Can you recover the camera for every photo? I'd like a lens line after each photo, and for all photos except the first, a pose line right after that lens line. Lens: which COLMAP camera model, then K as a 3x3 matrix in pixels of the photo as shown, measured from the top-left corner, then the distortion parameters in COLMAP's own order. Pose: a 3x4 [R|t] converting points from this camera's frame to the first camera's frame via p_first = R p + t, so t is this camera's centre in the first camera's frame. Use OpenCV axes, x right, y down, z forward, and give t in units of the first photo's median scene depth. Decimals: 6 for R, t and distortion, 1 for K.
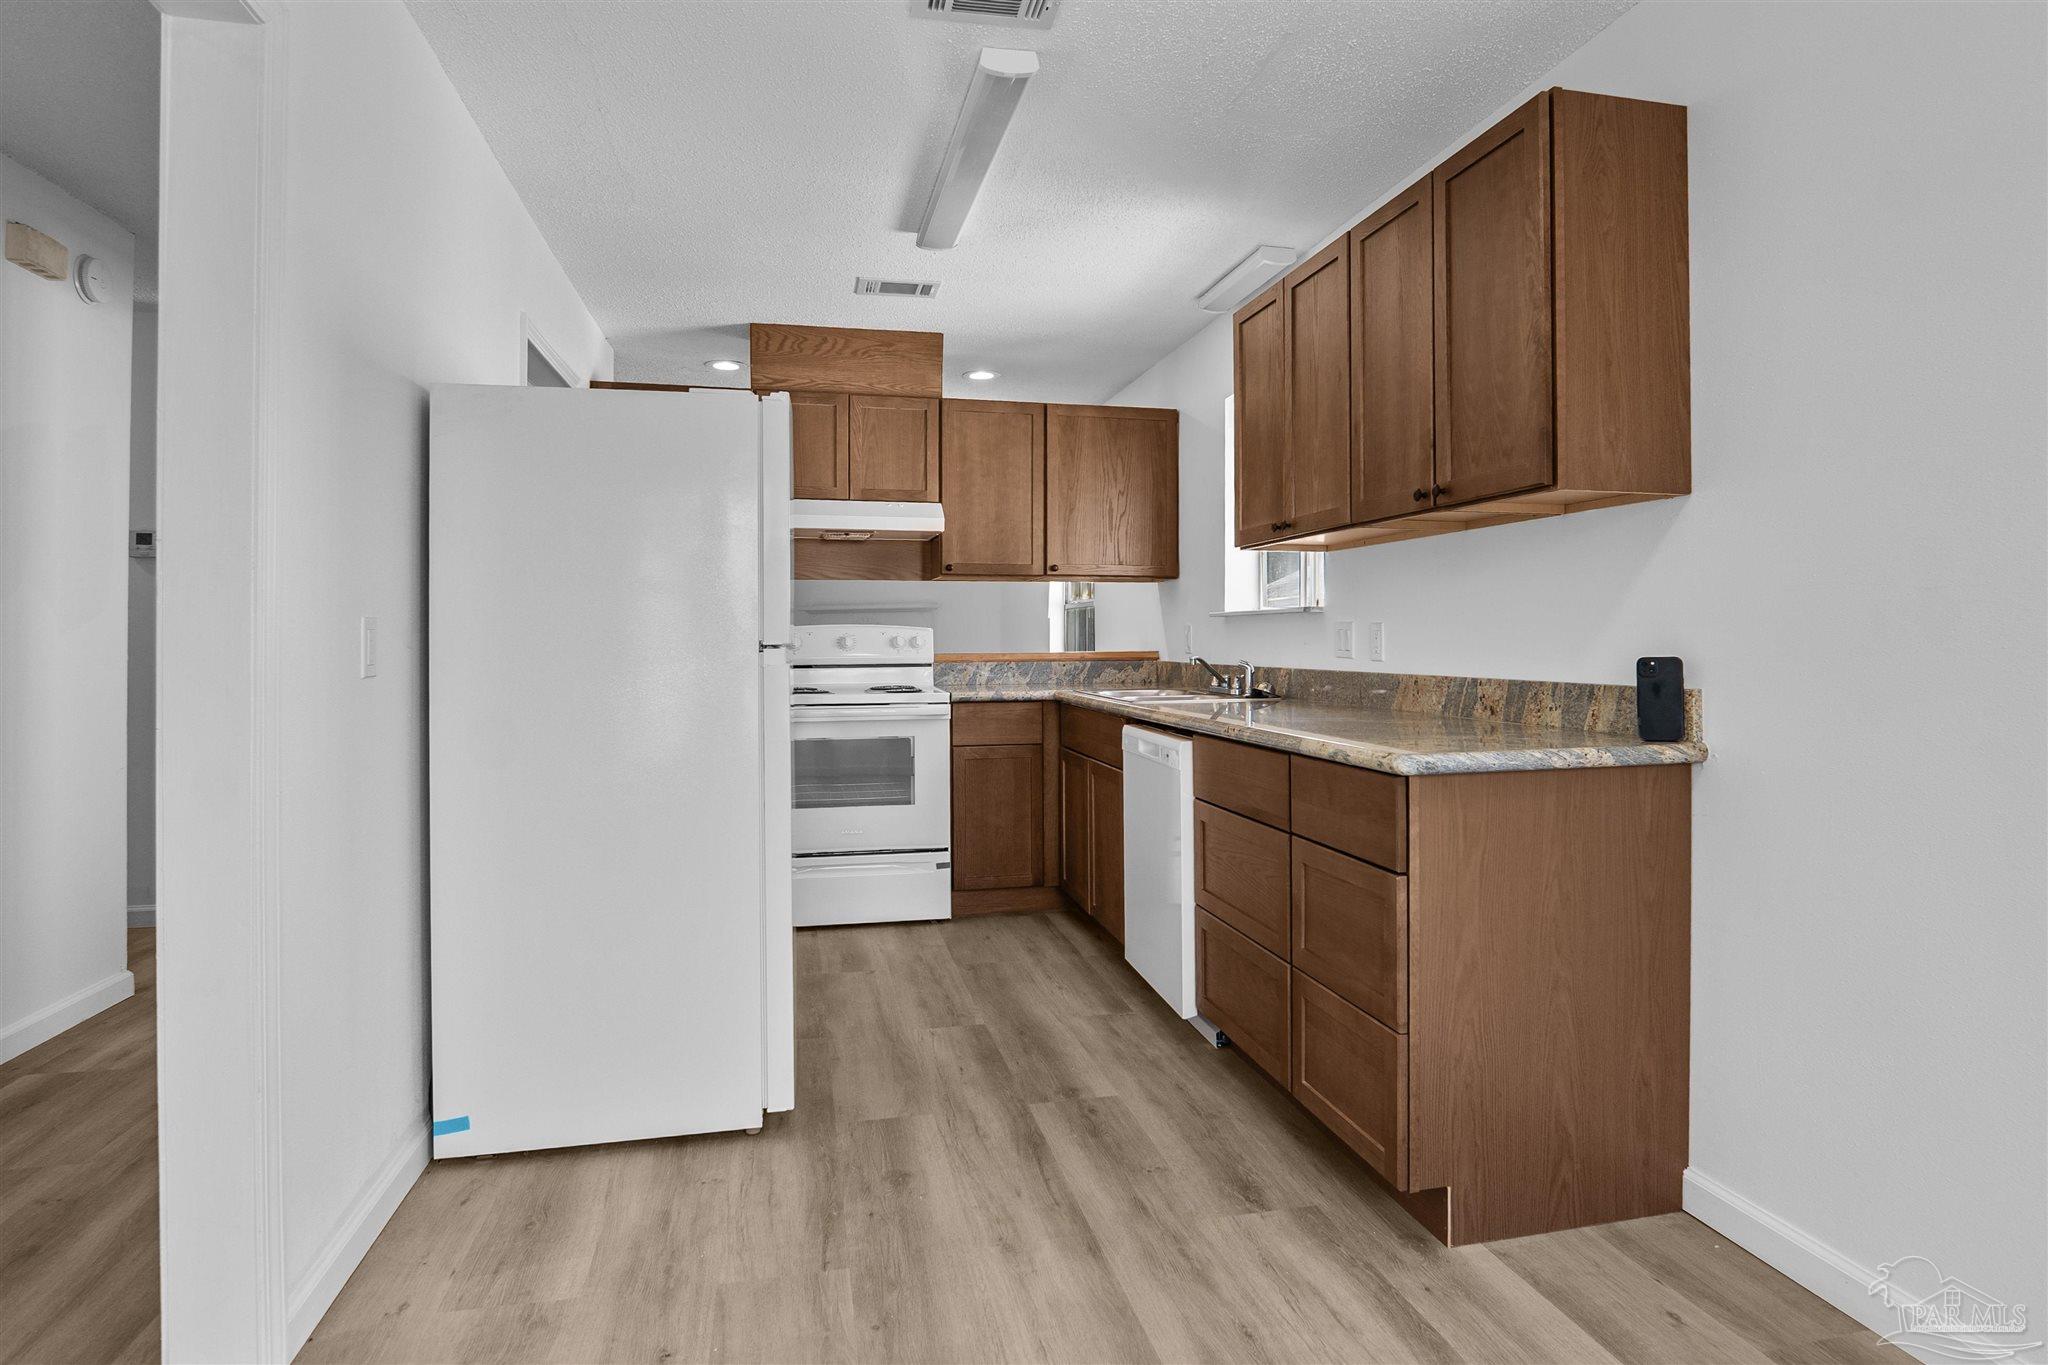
lens RADIAL K [[1131.0, 0, 1042.6], [0, 1131.0, 639.1], [0, 0, 1]] dist [-0.031483, 0.002399]
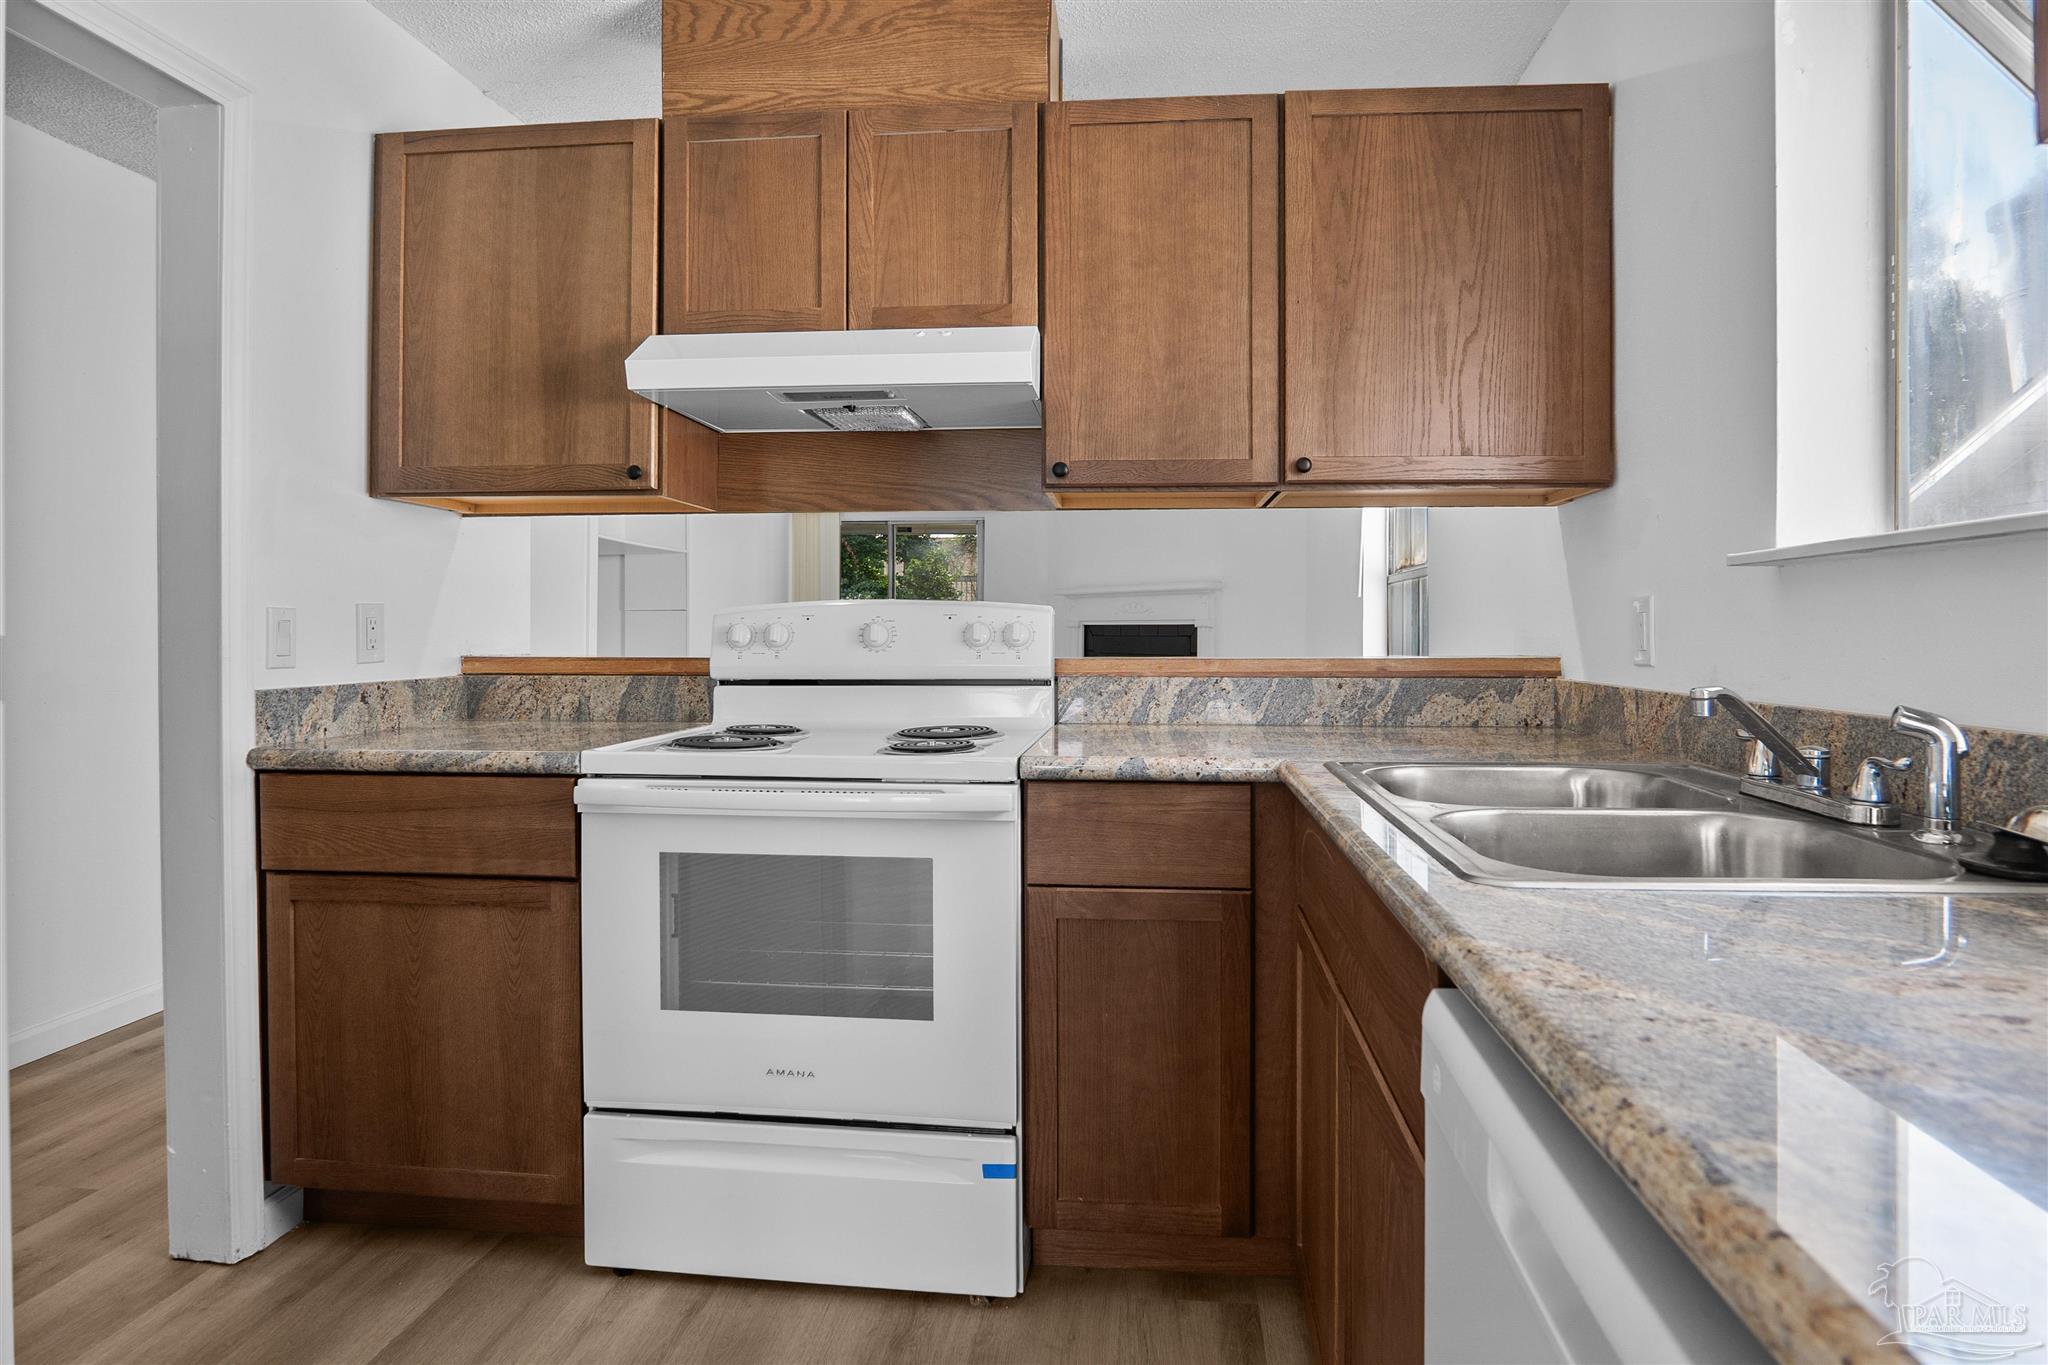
lens RADIAL K [[1131.0, 0, 1042.6], [0, 1131.0, 639.1], [0, 0, 1]] dist [-0.031483, 0.002399]
pose [[0.949699, 0.002876, -0.313150, 0.053406], [-0.001357, 0.999986, 0.005068, 0.001823], [0.313160, -0.004388, 0.949690, 0.579952]]
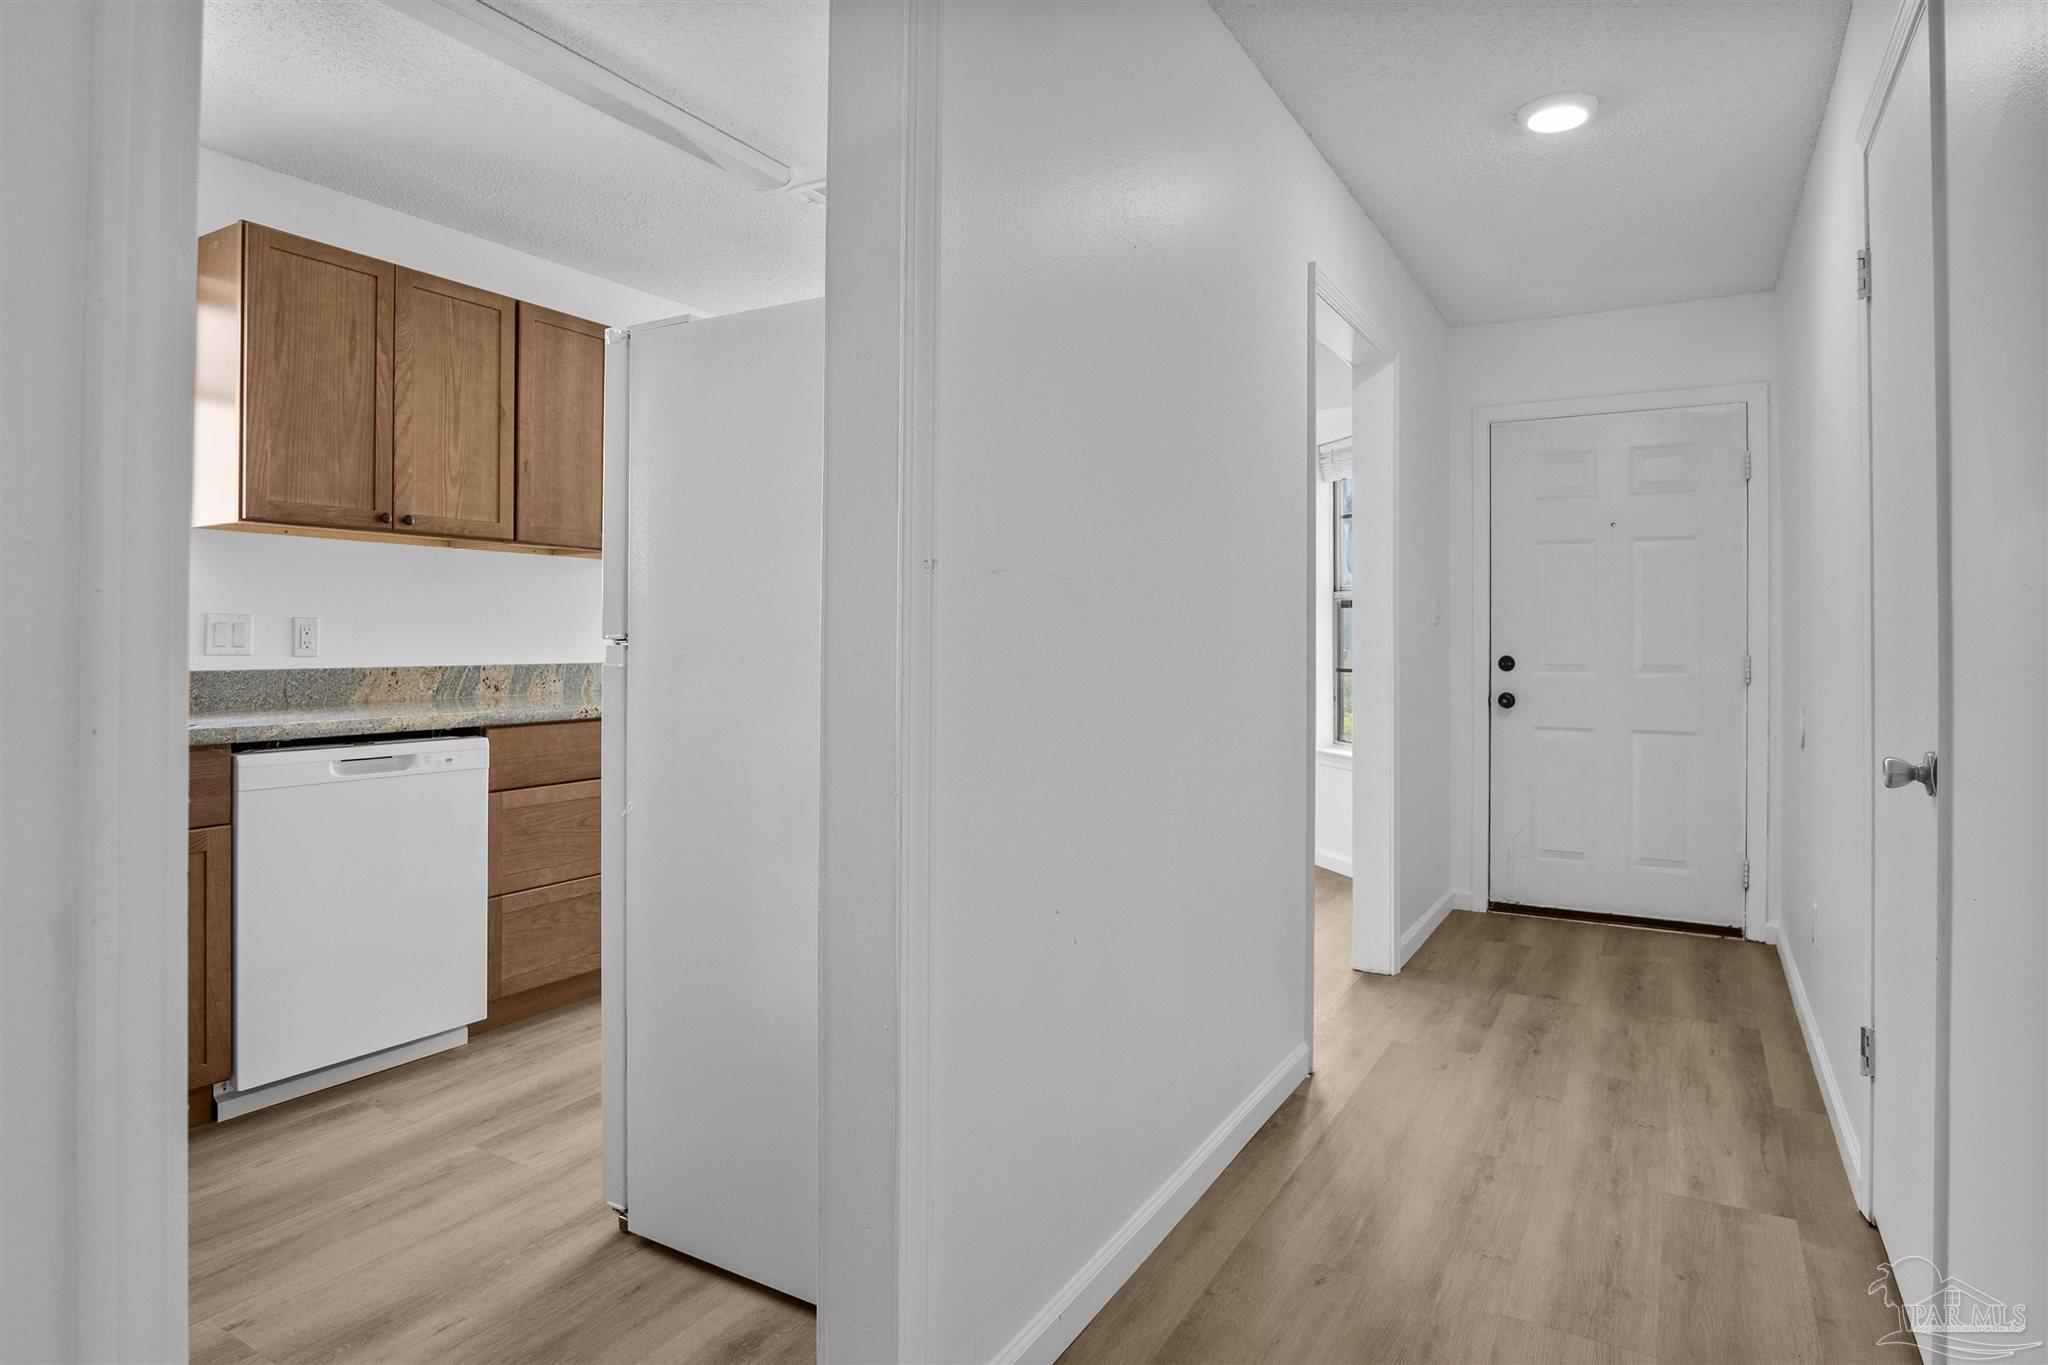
lens RADIAL K [[1131.0, 0, 1042.6], [0, 1131.0, 639.1], [0, 0, 1]] dist [-0.031483, 0.002399]
pose [[-0.738919, 0.002327, 0.673791, -0.806816], [-0.001344, 0.999987, -0.004927, 0.008070], [-0.673793, -0.004547, -0.738906, 1.255741]]
